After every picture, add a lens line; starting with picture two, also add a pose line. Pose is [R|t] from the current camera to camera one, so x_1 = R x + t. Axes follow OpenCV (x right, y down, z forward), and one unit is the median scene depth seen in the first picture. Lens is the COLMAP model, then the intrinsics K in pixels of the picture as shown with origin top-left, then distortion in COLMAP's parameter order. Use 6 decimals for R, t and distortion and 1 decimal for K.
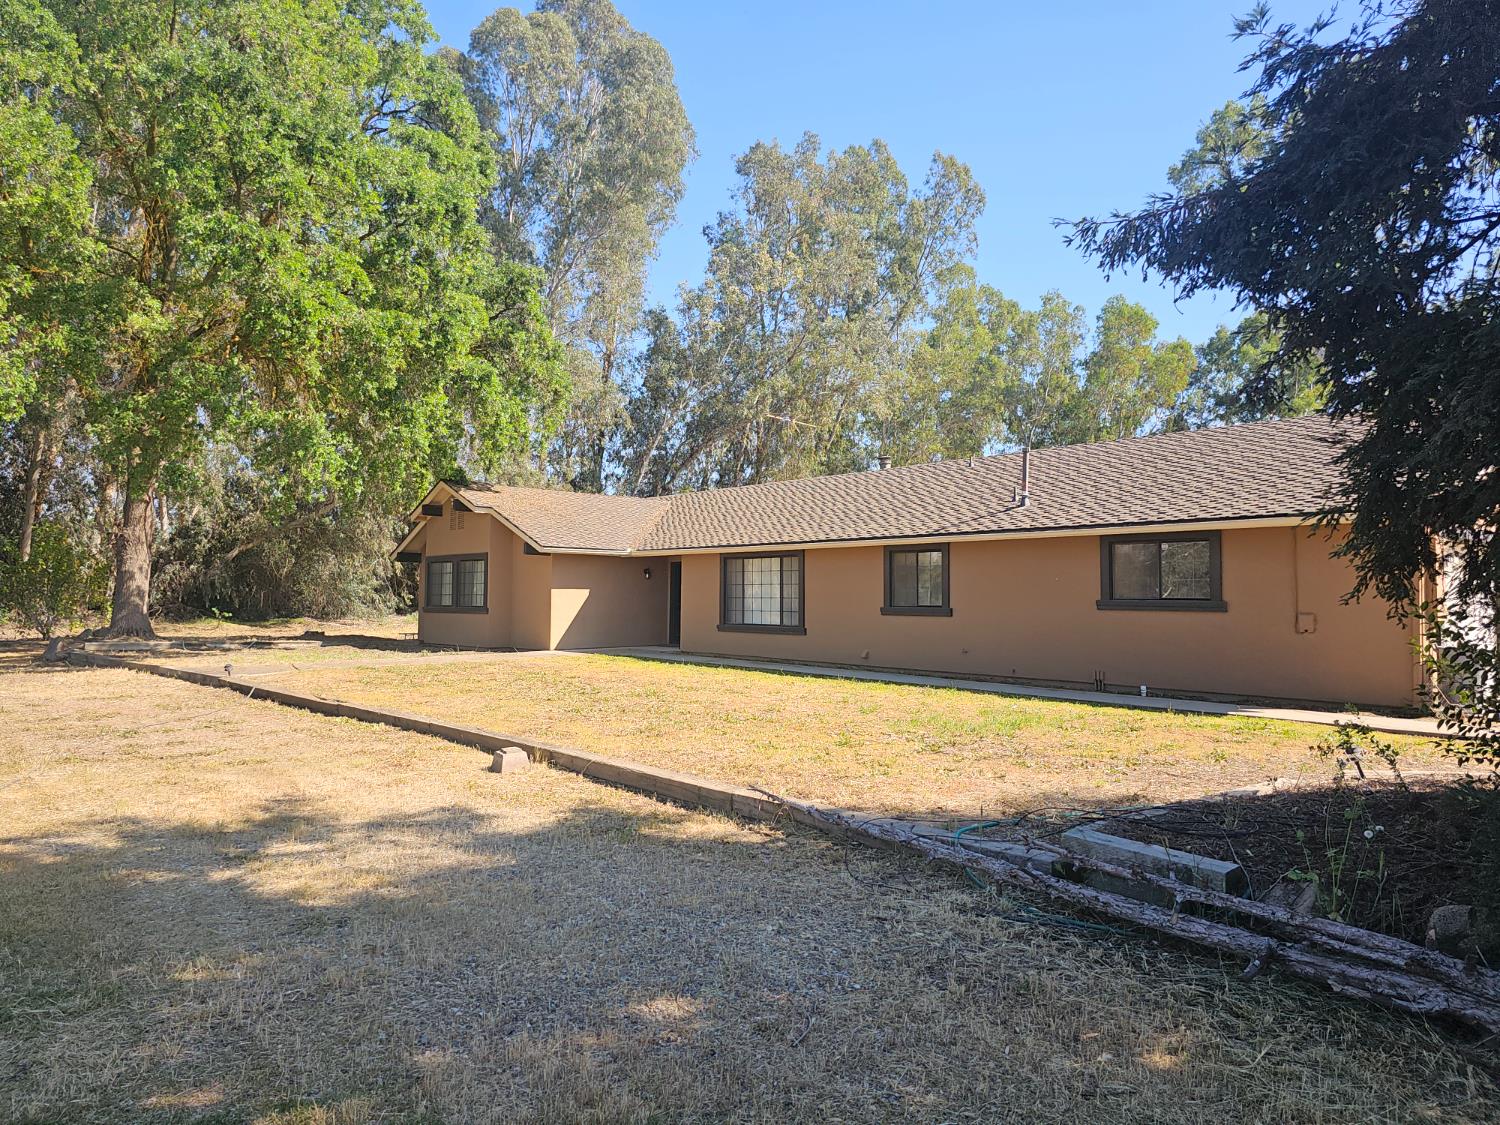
lens RADIAL K [[990.6, 0, 750.0], [0, 990.6, 562.5], [0, 0, 1]] dist [0.252906, -0.073894]
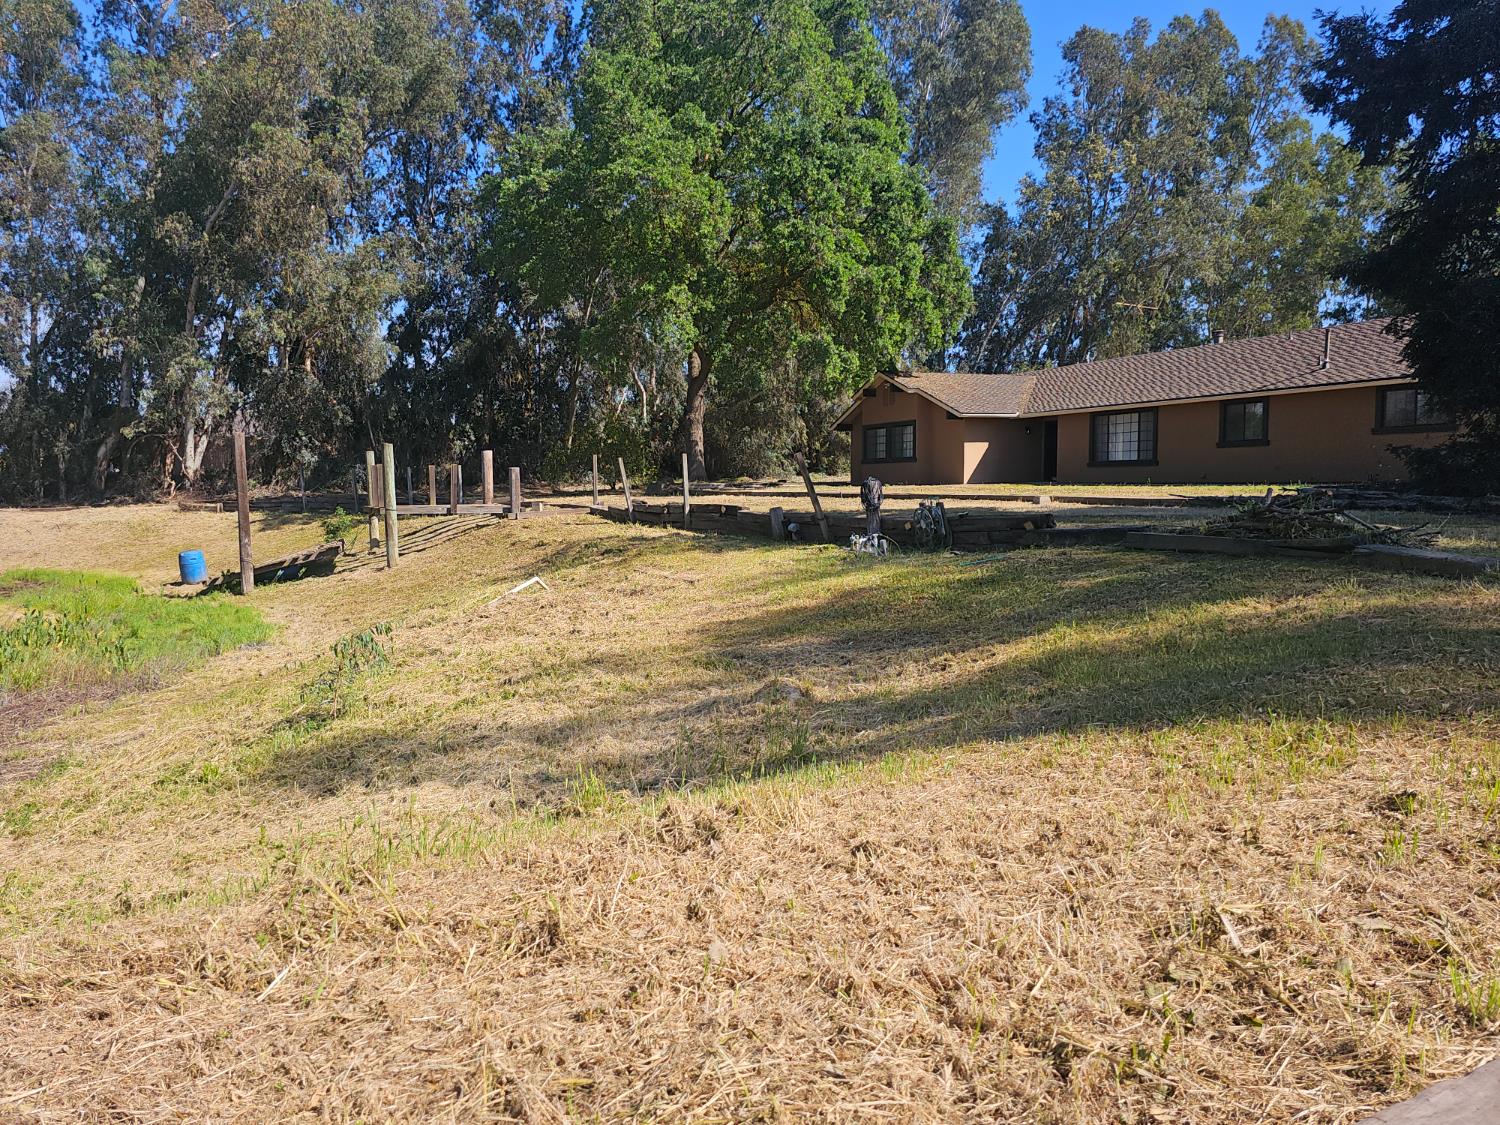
lens RADIAL K [[985.2, 0, 758.5], [0, 985.2, 568.1], [0, 0, 1]] dist [0.051778, -0.046364]
pose [[0.960346, 0.005804, -0.278750, -0.077994], [0.030320, 0.991680, 0.125107, 0.017440], [0.277156, -0.128597, 0.952180, -0.441605]]
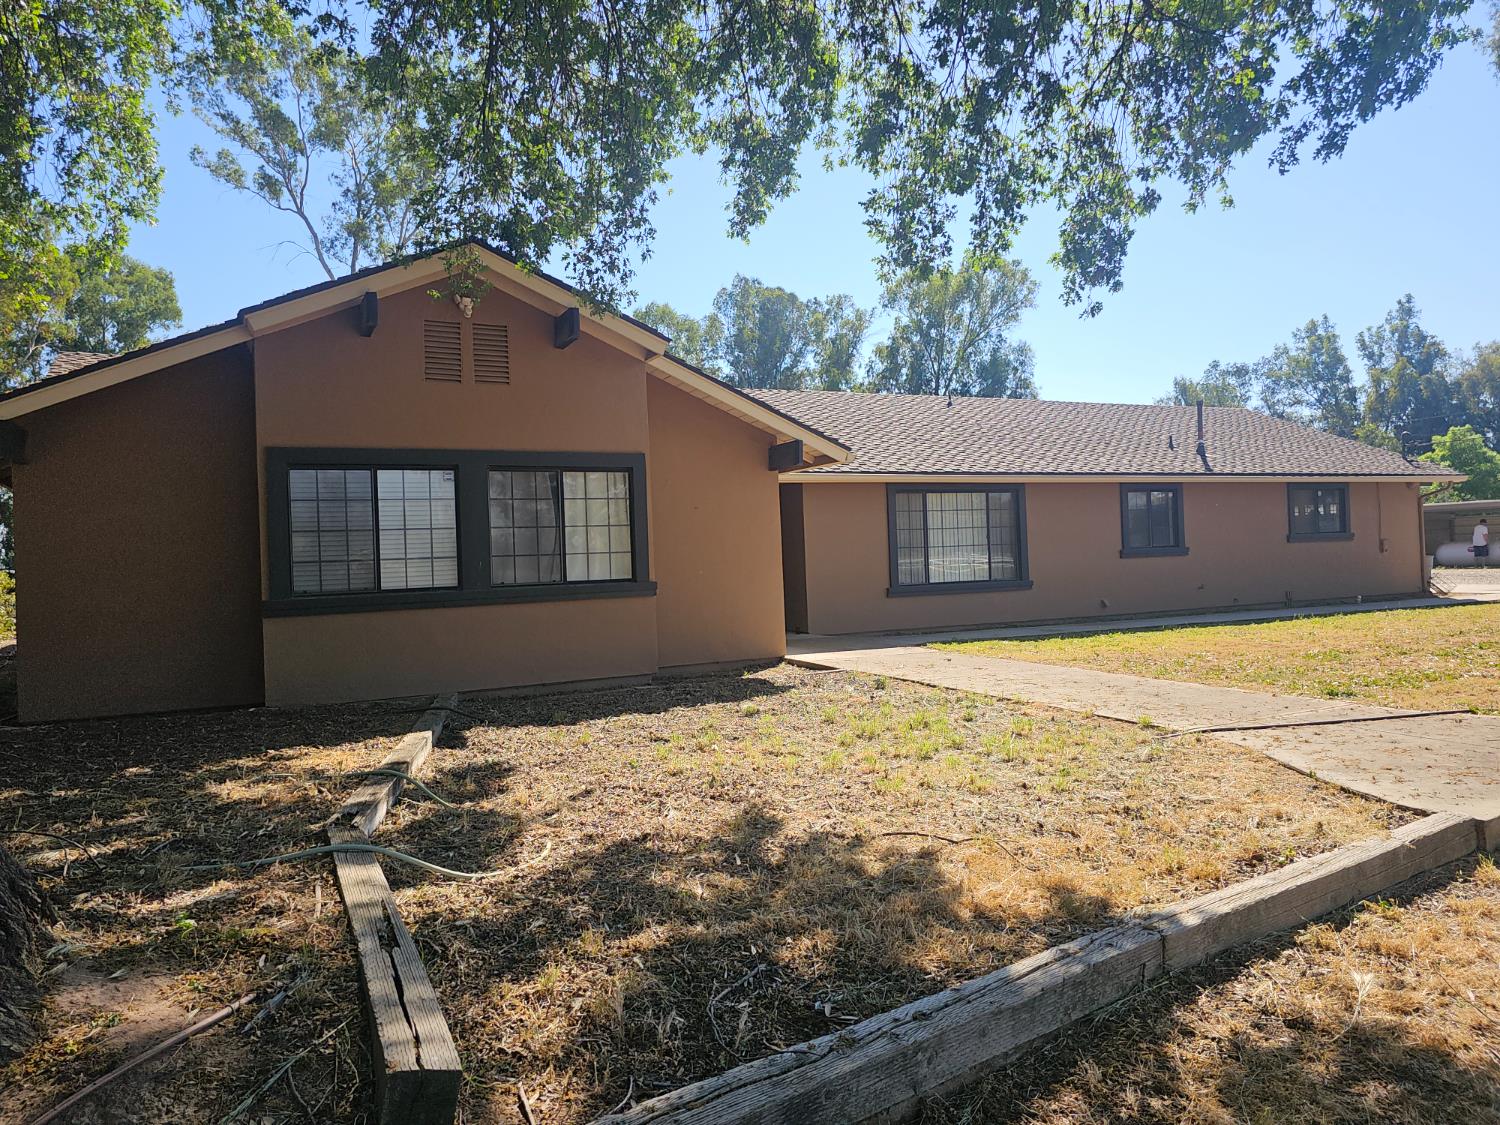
lens RADIAL K [[1020.1, 0, 757.3], [0, 1020.1, 560.6], [0, 0, 1]] dist [0.058805, -0.083917]
pose [[0.258842, -0.027058, 0.965541, -0.631726], [-0.003507, 0.999575, 0.028952, 0.020820], [-0.965913, -0.010880, 0.258637, 0.781649]]
